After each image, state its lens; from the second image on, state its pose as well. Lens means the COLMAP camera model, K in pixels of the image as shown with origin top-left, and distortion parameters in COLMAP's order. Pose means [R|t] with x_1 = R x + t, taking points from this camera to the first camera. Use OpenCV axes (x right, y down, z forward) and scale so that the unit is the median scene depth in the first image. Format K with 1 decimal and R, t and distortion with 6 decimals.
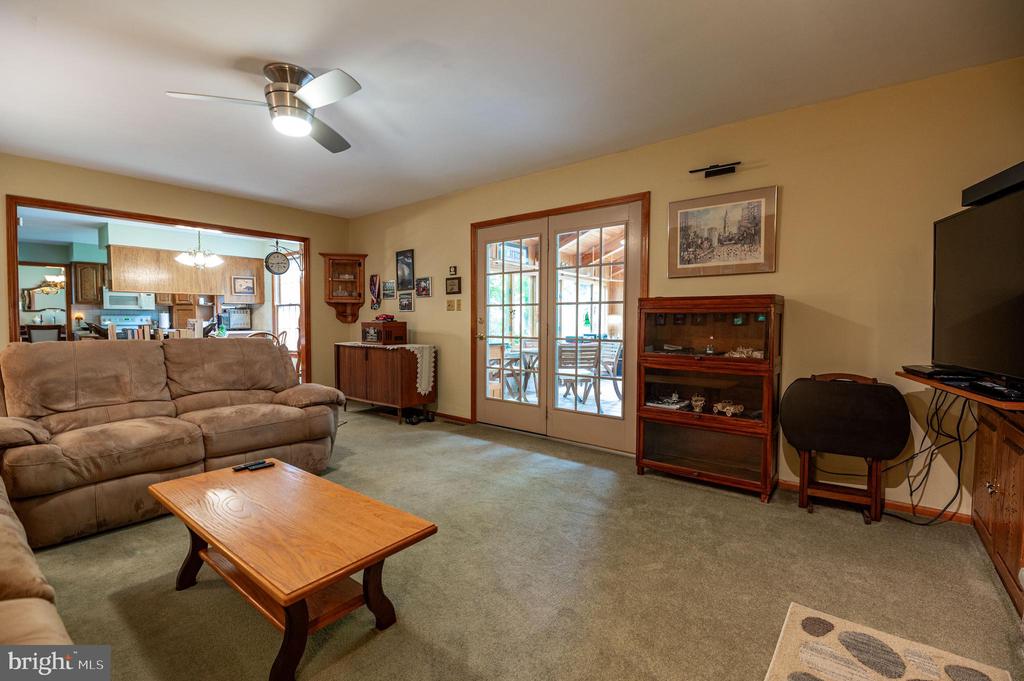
lens RADIAL K [[450.8, 0, 511.3], [0, 450.8, 340.7], [0, 0, 1]] dist [-0.022996, -0.000391]
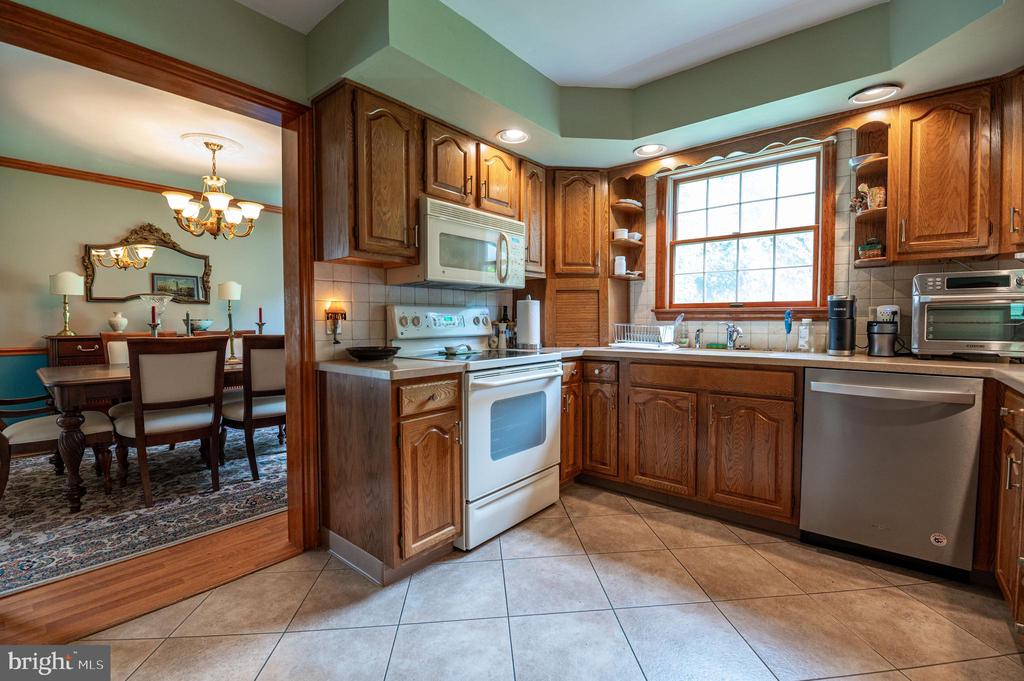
lens RADIAL K [[450.8, 0, 512.7], [0, 450.8, 339.6], [0, 0, 1]] dist [-0.022996, -0.000391]
pose [[0.999864, -0.001829, -0.016404, -0.862760], [0.001847, 0.999998, 0.001080, -0.035685], [0.016402, -0.001110, 0.999865, 0.721943]]
